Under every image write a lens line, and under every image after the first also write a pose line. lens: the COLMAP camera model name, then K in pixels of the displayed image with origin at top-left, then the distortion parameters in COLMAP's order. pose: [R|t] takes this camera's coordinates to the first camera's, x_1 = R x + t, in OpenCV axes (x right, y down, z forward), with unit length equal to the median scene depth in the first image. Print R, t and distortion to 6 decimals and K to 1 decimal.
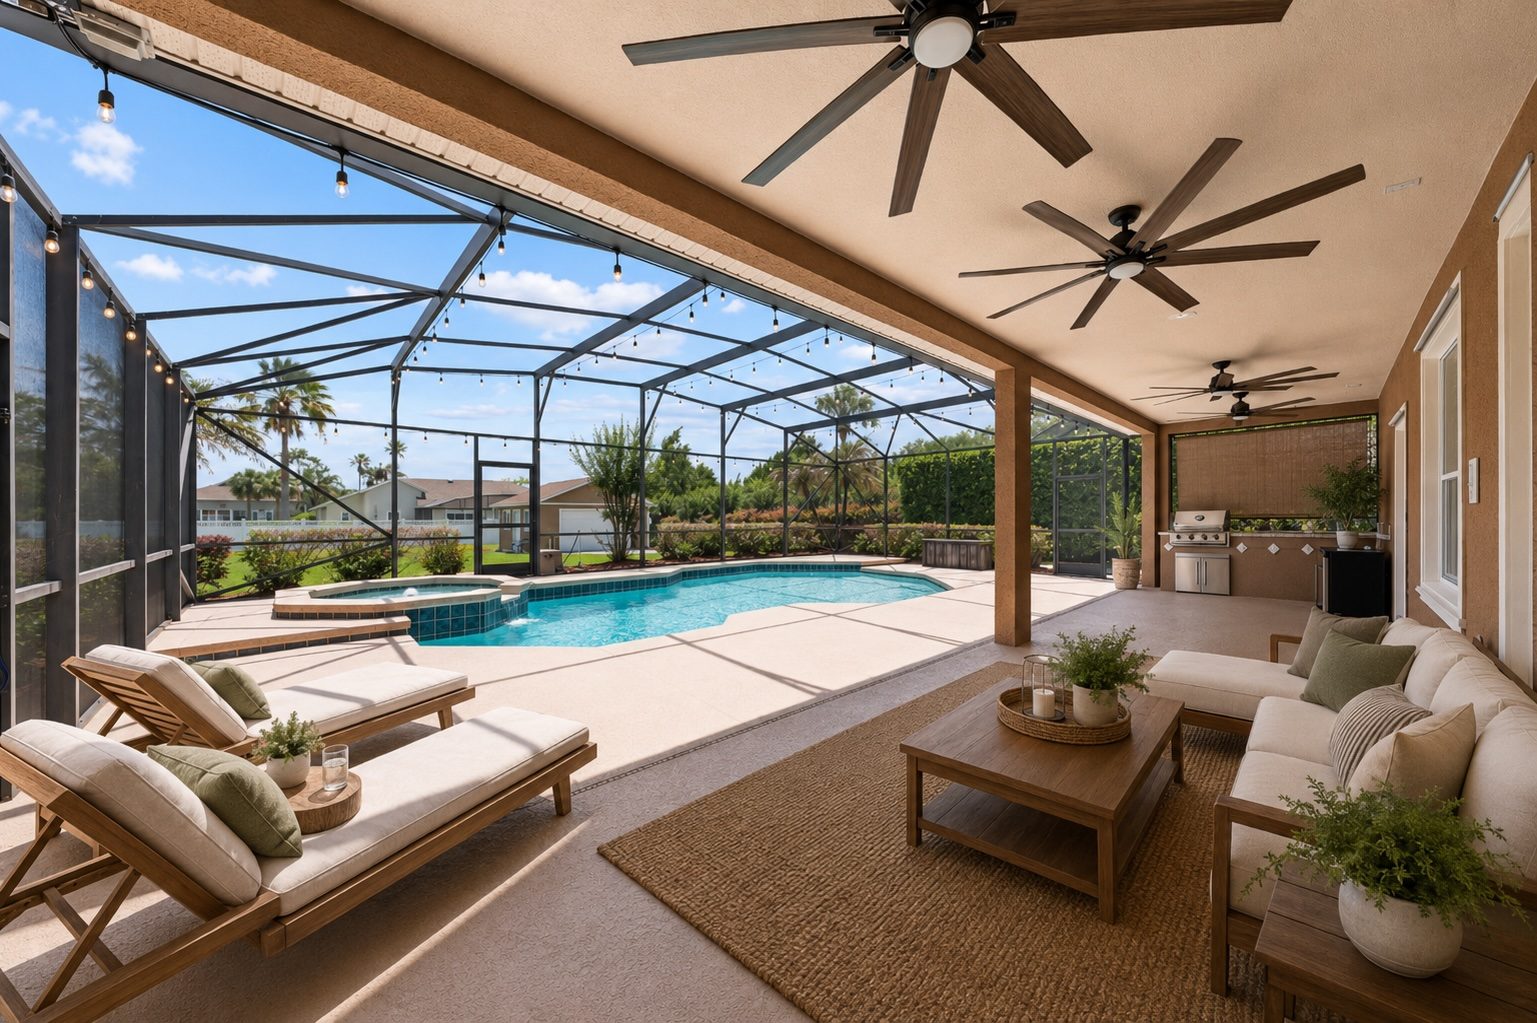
lens RADIAL K [[519.4, 0, 768.5], [0, 519.4, 518.2], [0, 0, 1]] dist [-0.001102, -0.000050]
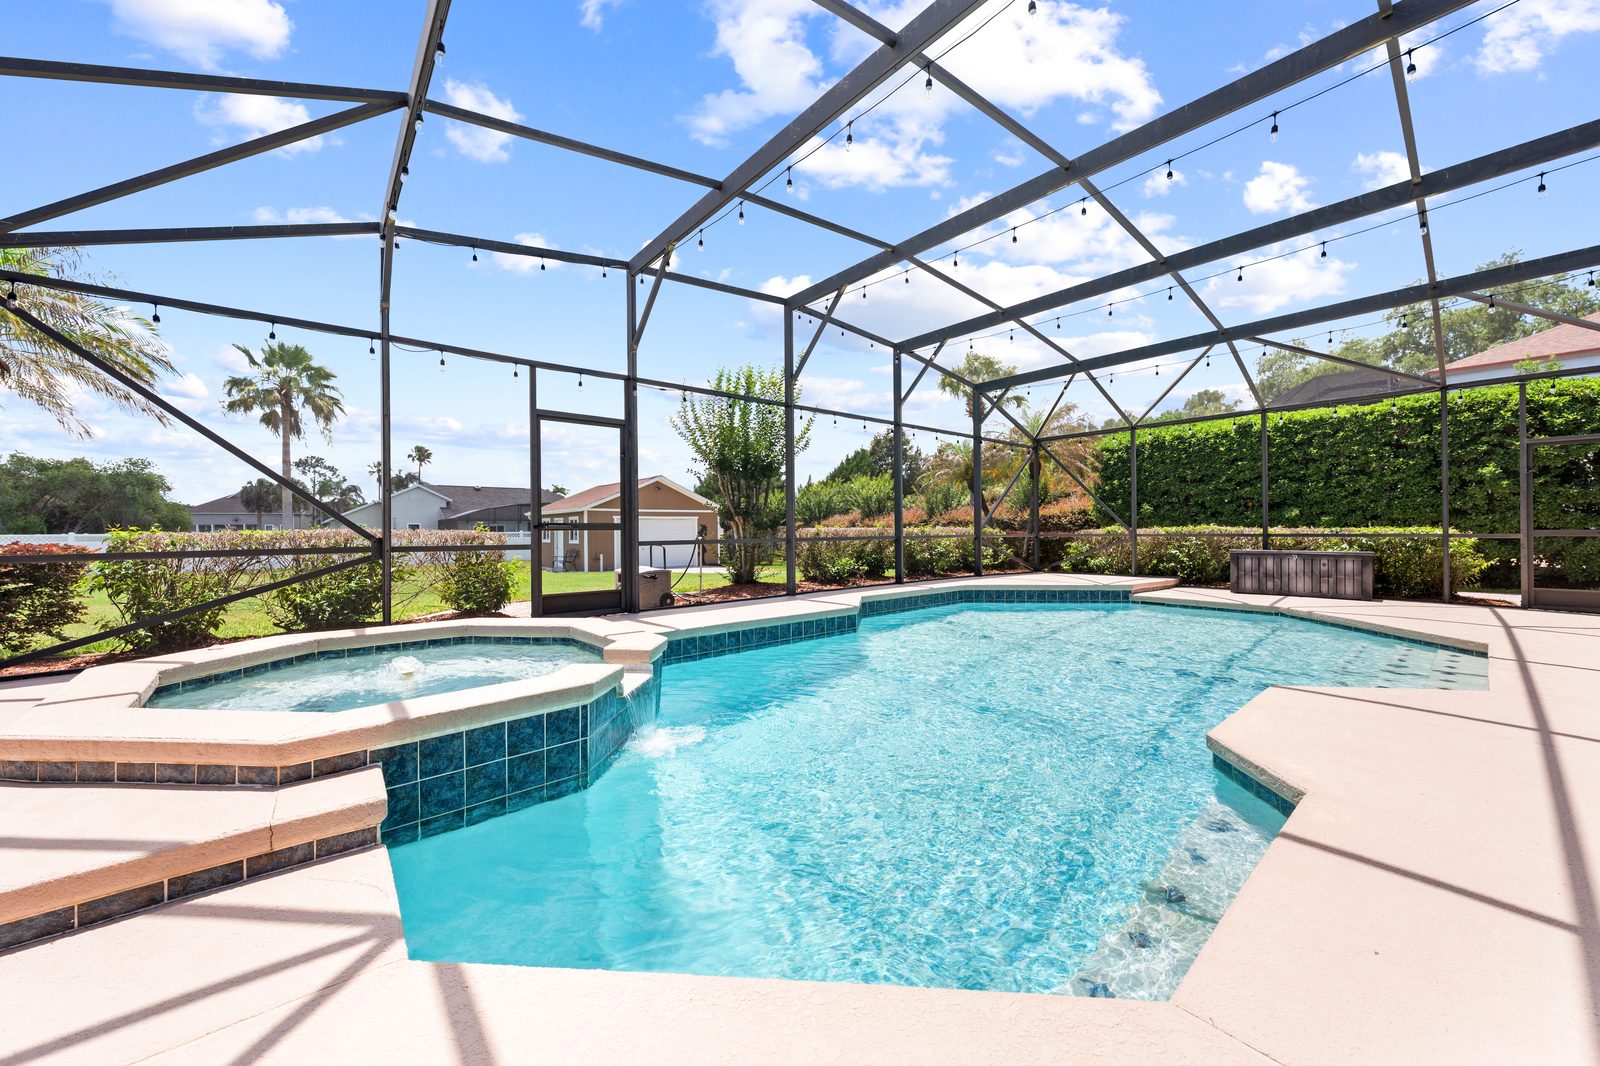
lens RADIAL K [[579.7, 0, 807.7], [0, 579.7, 532.7], [0, 0, 1]] dist [-0.001061, -0.000120]
pose [[0.999498, -0.004360, -0.031396, -0.222481], [0.004370, 0.999990, 0.000253, 0.021773], [0.031395, -0.000390, 0.999507, 0.344725]]
